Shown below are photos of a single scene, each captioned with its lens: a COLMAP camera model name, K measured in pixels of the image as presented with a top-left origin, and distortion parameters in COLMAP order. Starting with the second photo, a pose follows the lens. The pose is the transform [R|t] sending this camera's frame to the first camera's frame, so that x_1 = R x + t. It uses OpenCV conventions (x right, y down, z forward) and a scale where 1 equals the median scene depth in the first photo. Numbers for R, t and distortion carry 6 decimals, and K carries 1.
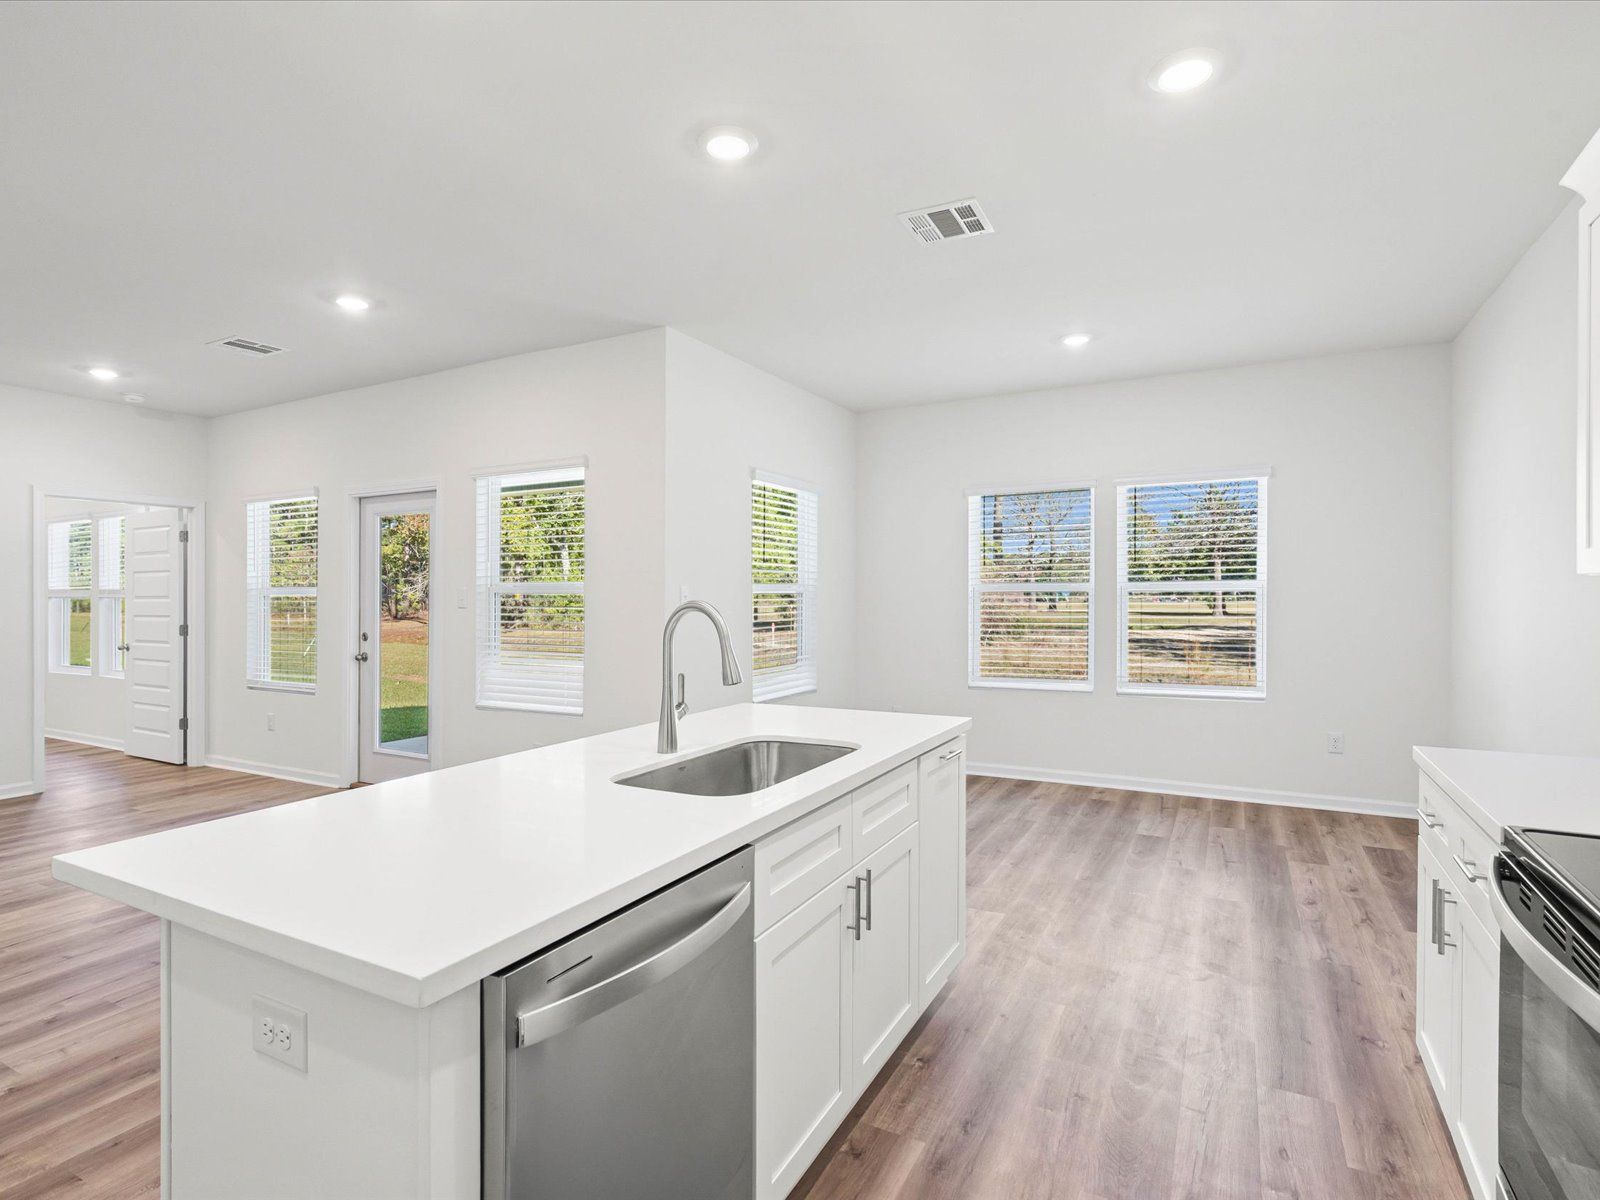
lens RADIAL K [[853.1, 0, 800.0], [0, 853.1, 600.0], [0, 0, 1]] dist [0.001382, 0.001148]
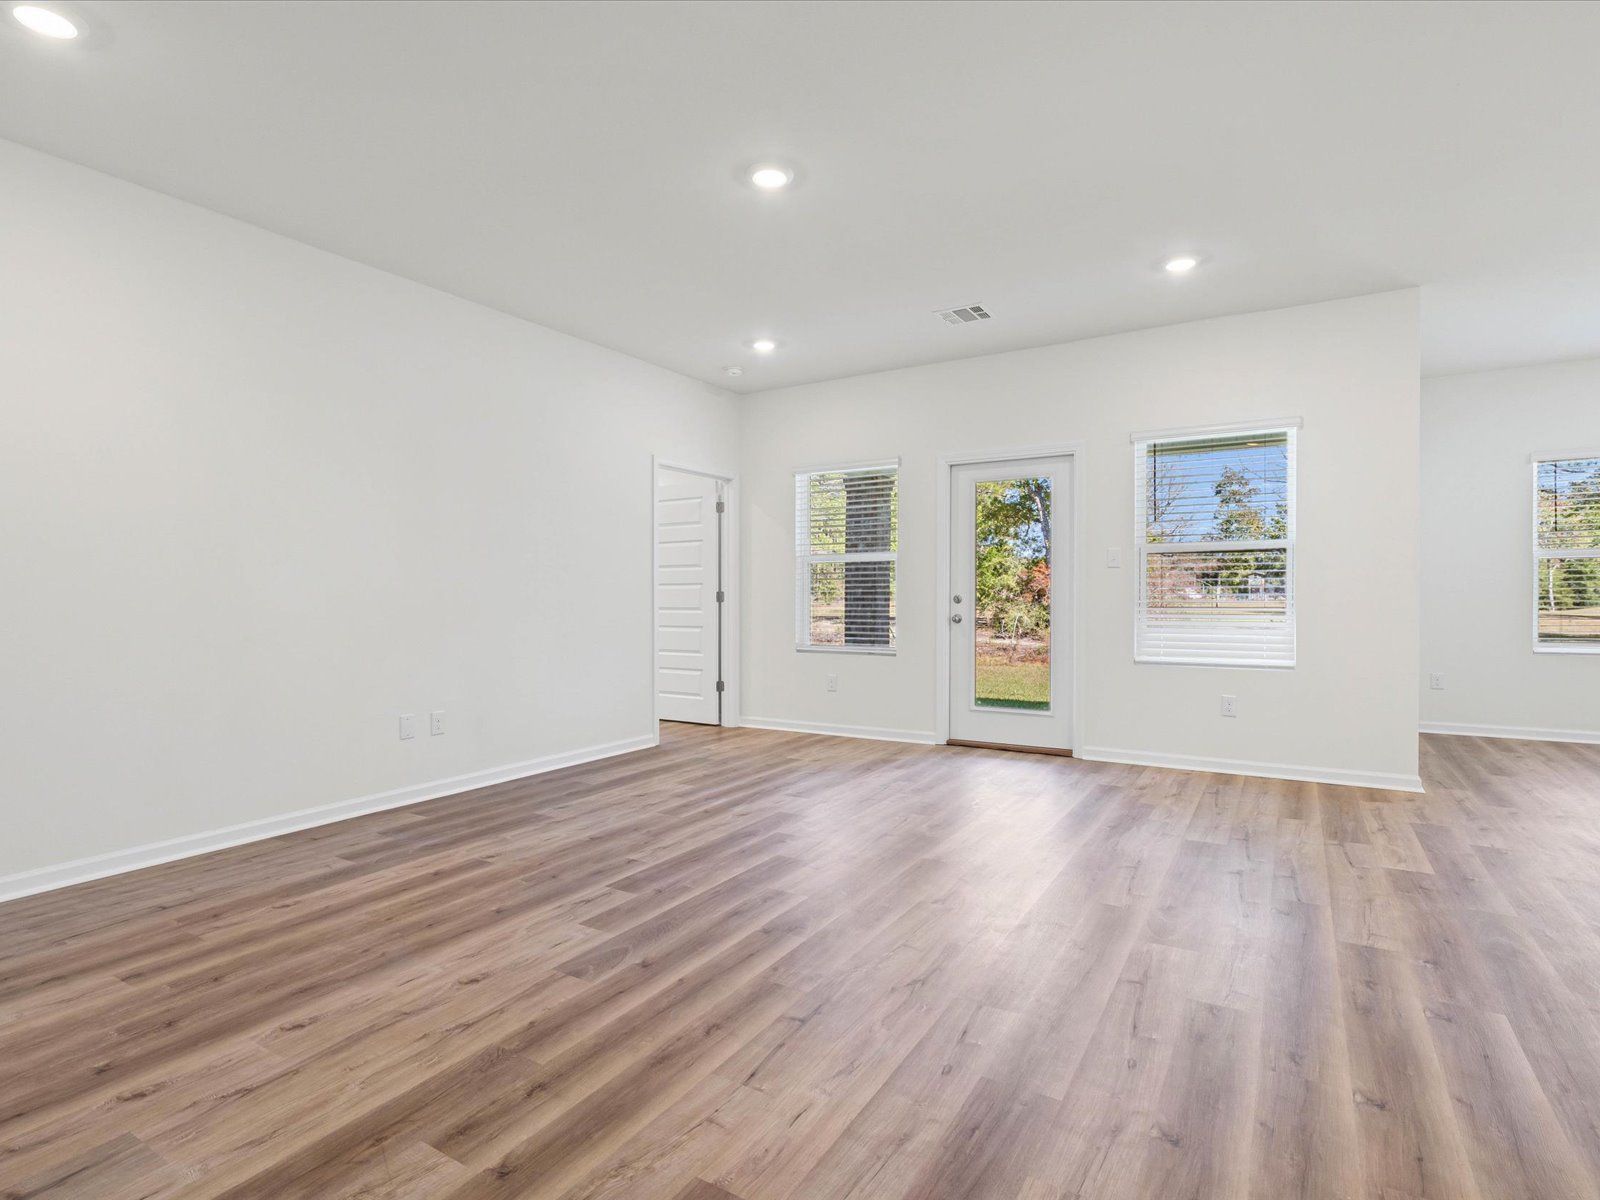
lens RADIAL K [[853.1, 0, 800.0], [0, 853.1, 600.0], [0, 0, 1]] dist [0.001382, 0.001148]
pose [[0.999171, -0.009659, -0.039541, -0.585277], [0.010462, 0.999742, 0.020144, 0.018724], [0.039336, -0.020541, 0.999015, -0.041772]]
